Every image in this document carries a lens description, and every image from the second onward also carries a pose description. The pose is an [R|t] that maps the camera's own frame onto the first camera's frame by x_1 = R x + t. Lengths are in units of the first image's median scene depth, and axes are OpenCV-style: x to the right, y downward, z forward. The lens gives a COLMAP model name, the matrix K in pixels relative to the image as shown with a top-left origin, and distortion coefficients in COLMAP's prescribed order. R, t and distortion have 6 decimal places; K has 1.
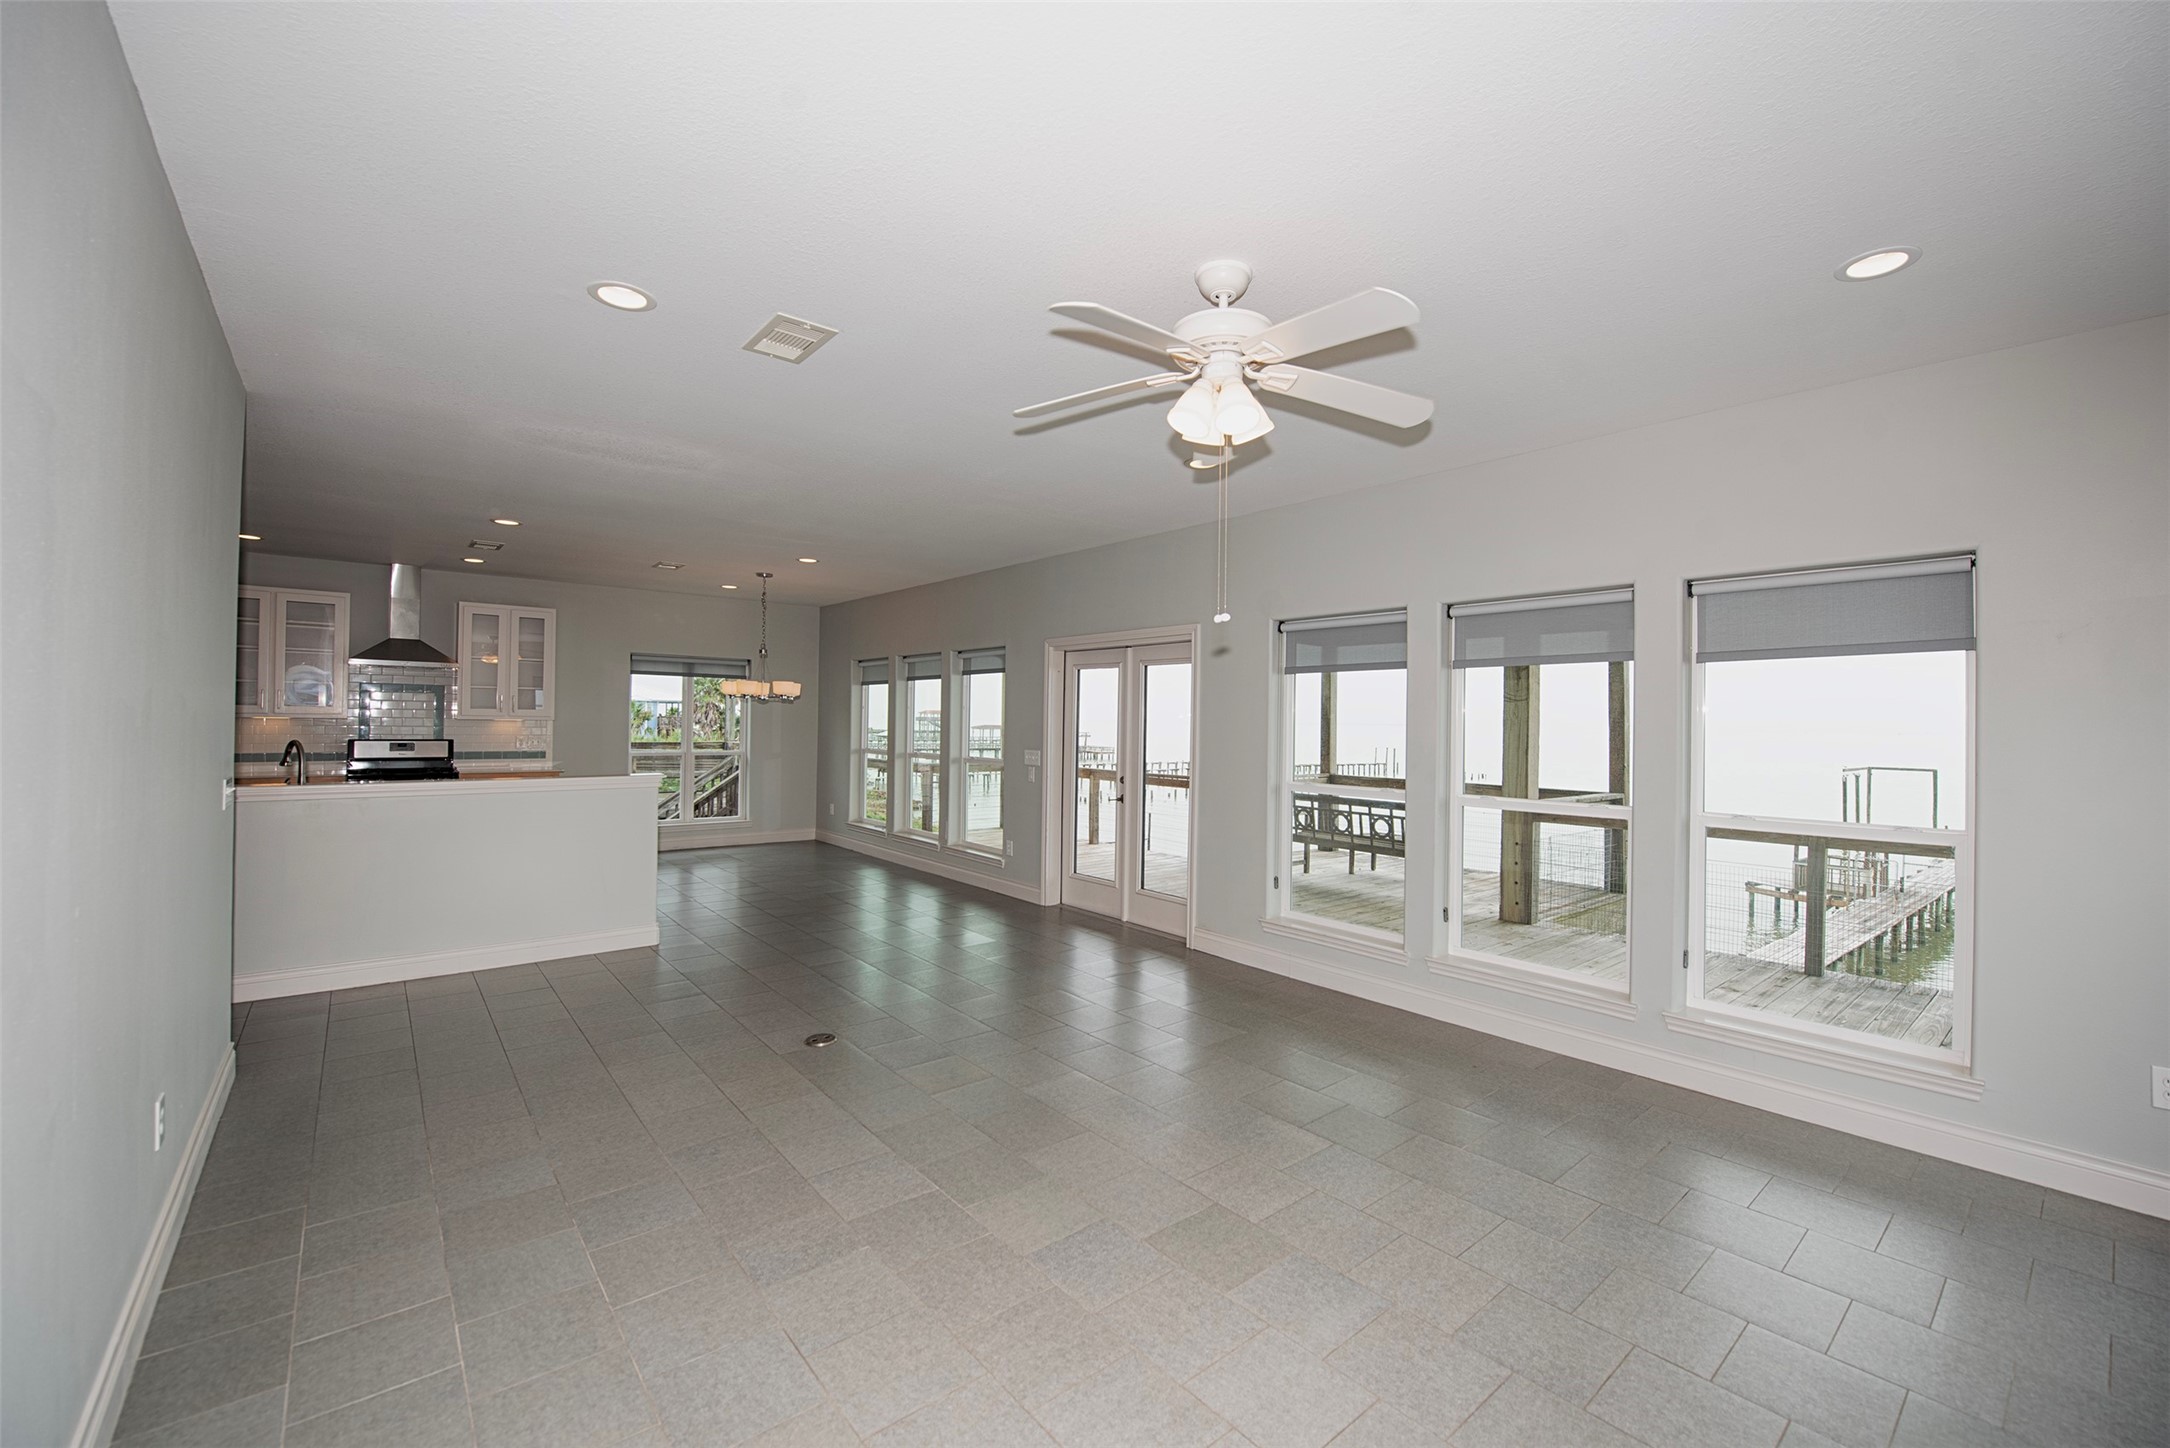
lens RADIAL K [[881.0, 0, 1096.2], [0, 881.0, 721.1], [0, 0, 1]] dist [-0.017732, -0.000990]
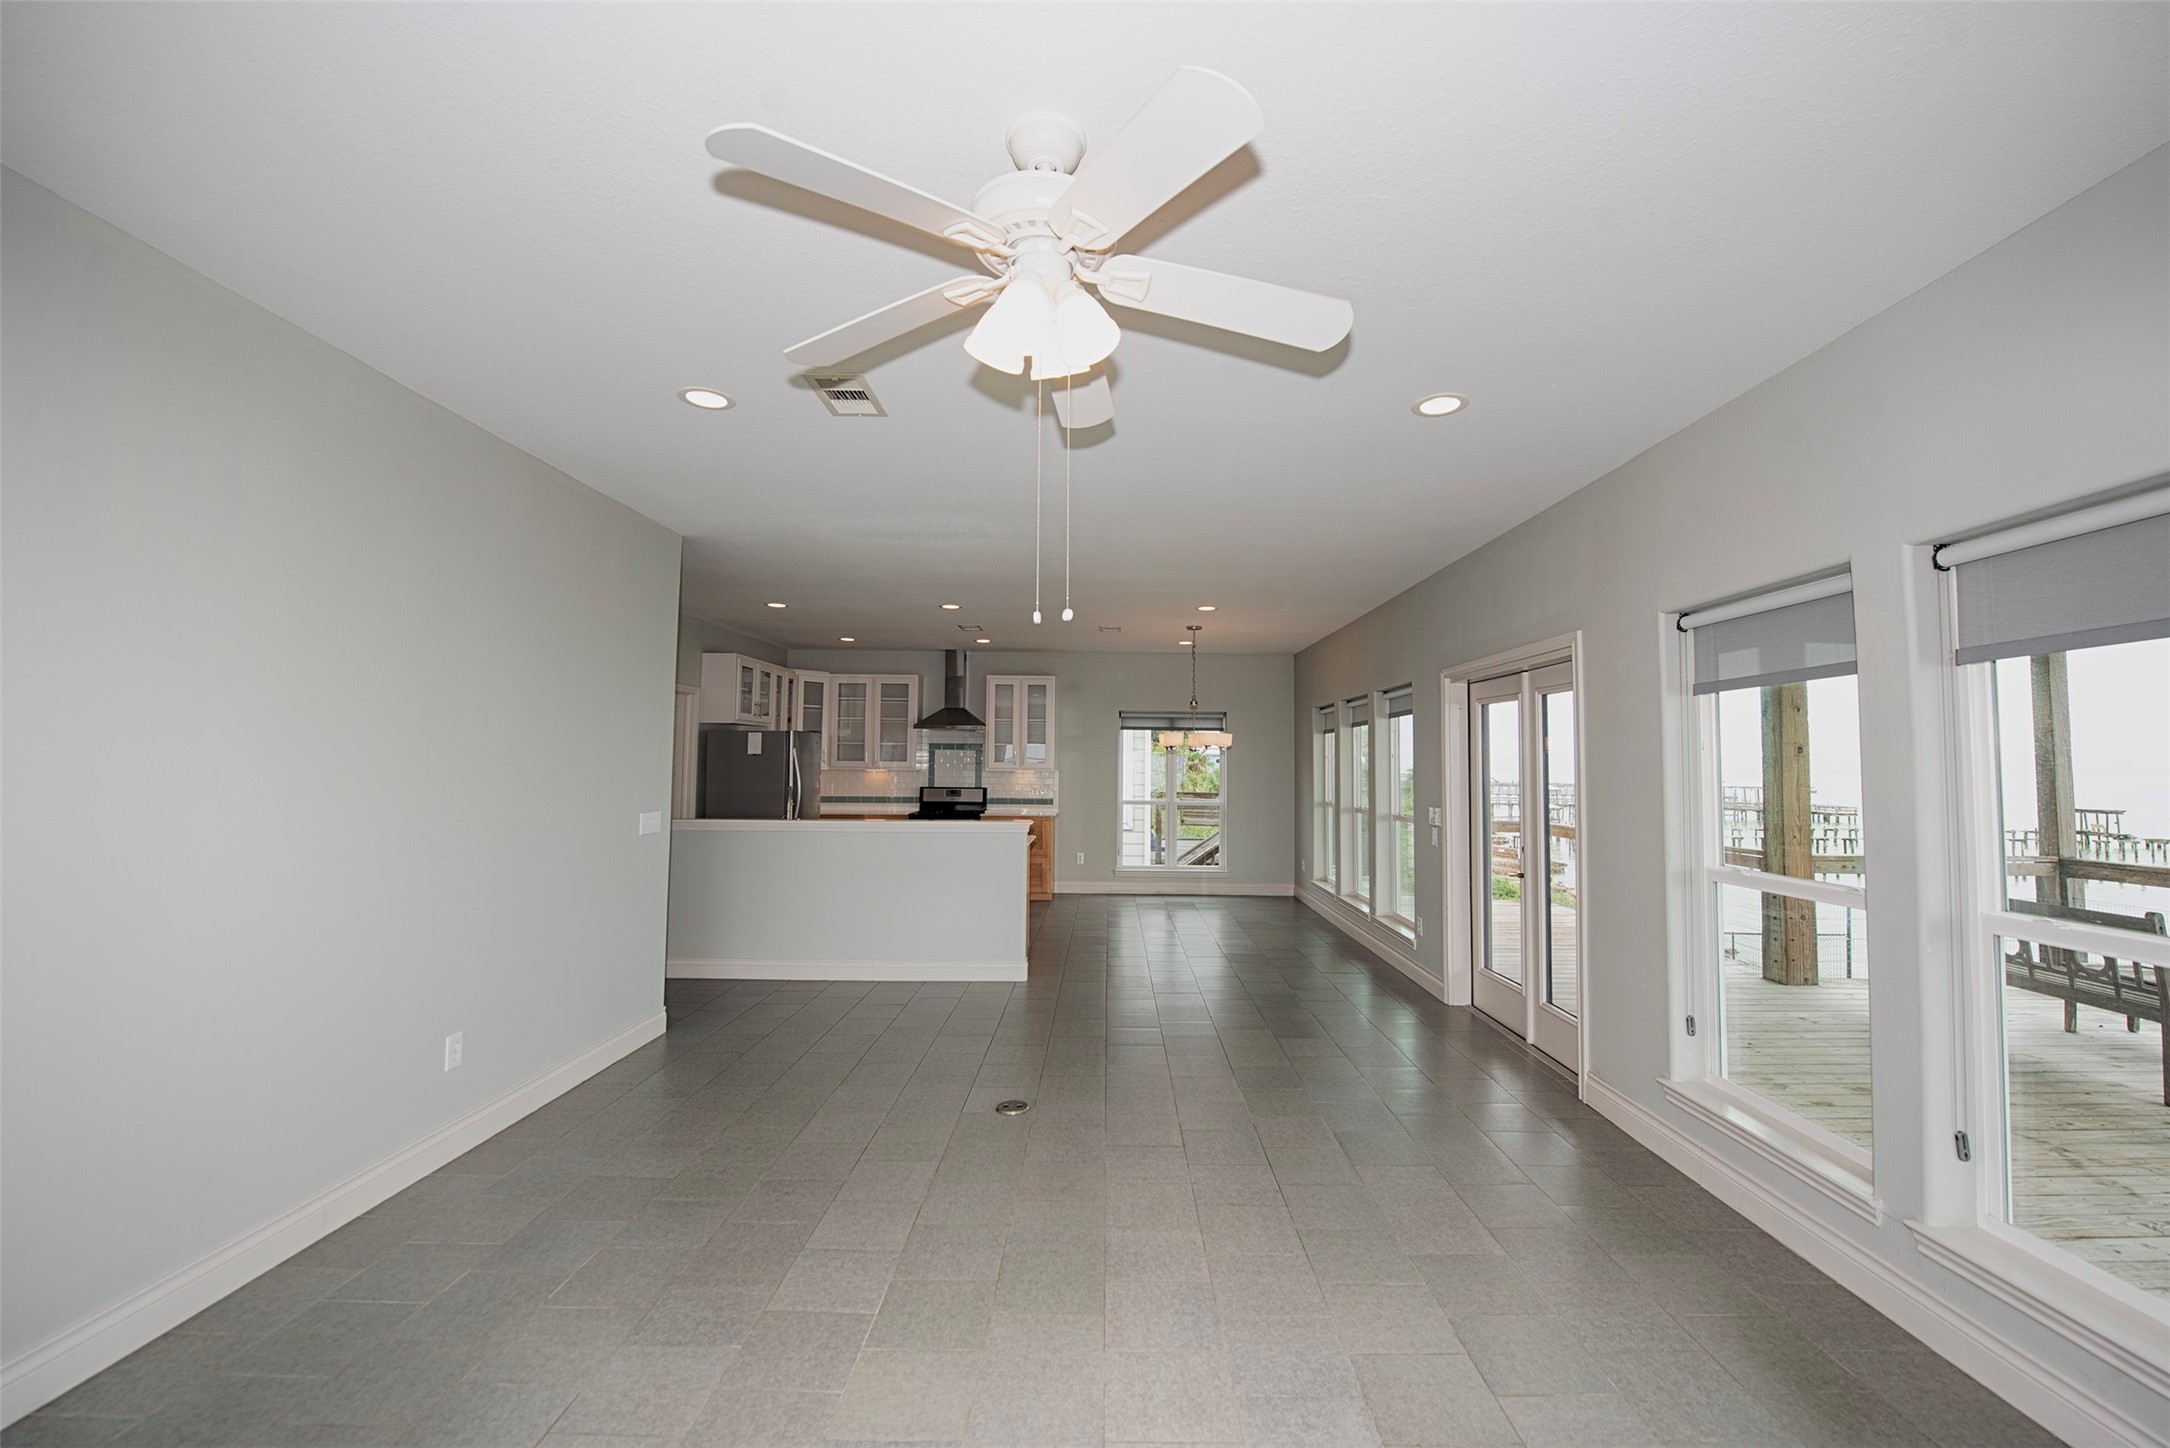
lens RADIAL K [[881.0, 0, 1097.0], [0, 881.0, 733.6], [0, 0, 1]] dist [-0.017732, -0.000990]
pose [[0.764700, -0.030543, -0.643662, 0.185588], [0.001119, 0.998937, -0.046072, 0.002010], [0.644385, 0.034511, 0.763922, 0.157069]]
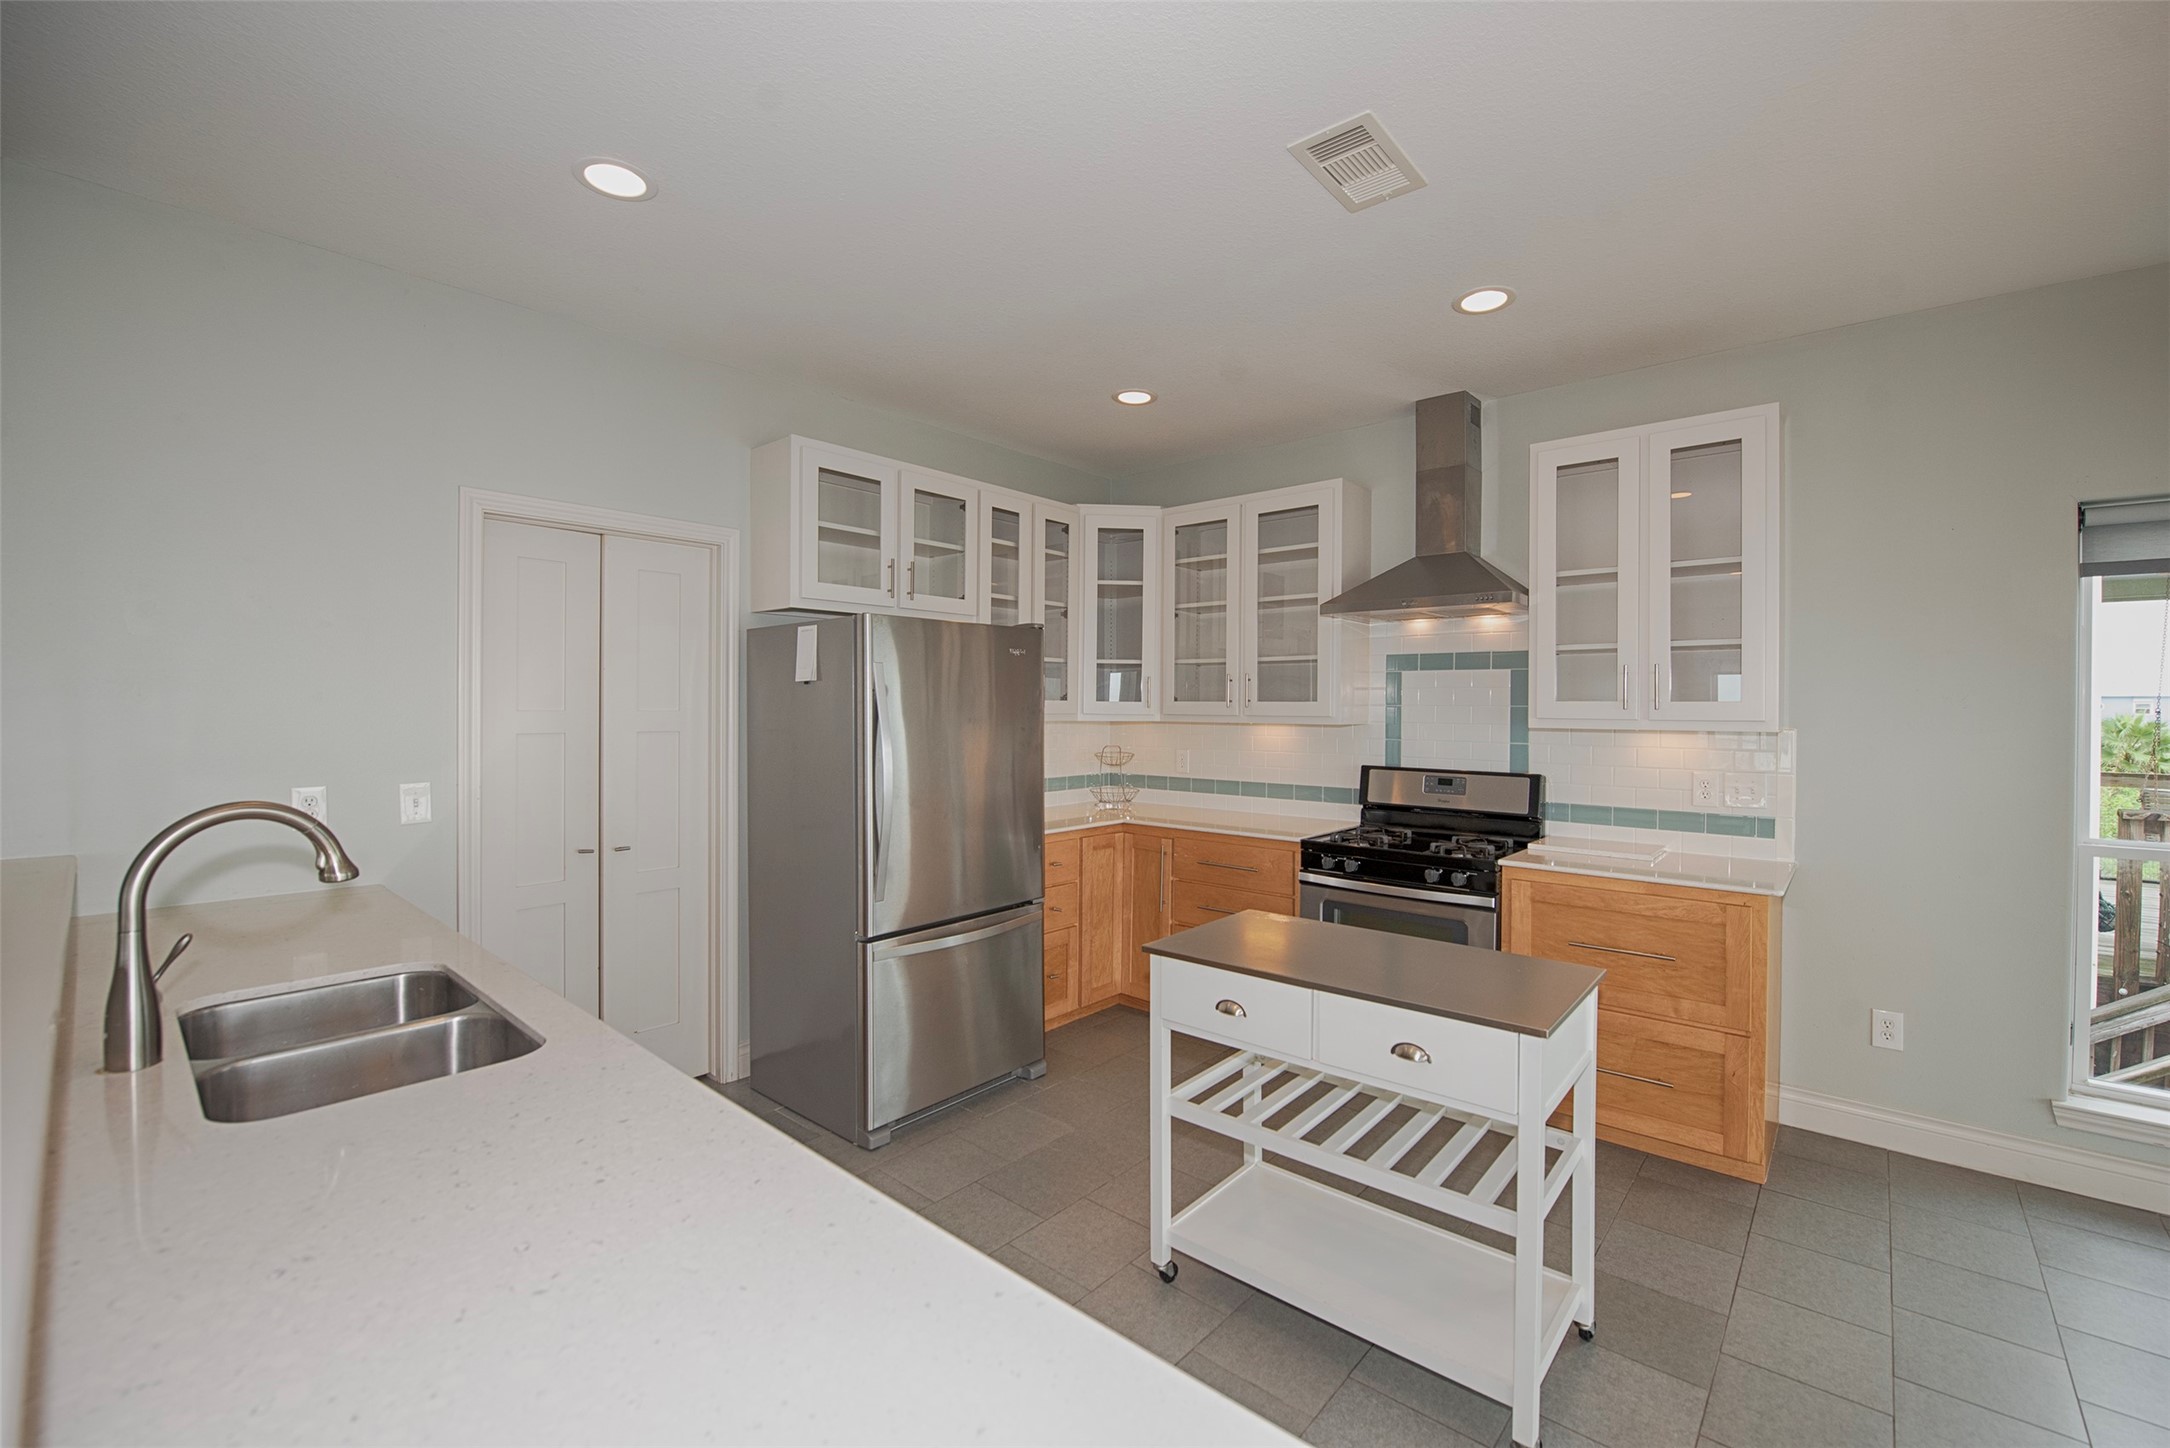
lens RADIAL K [[881.0, 0, 1102.8], [0, 881.0, 712.4], [0, 0, 1]] dist [-0.017732, -0.000990]
pose [[0.170394, -0.007375, -0.985348, -0.358216], [-0.005905, 0.999946, -0.008506, -0.004881], [0.985358, 0.007267, 0.170342, 0.734800]]
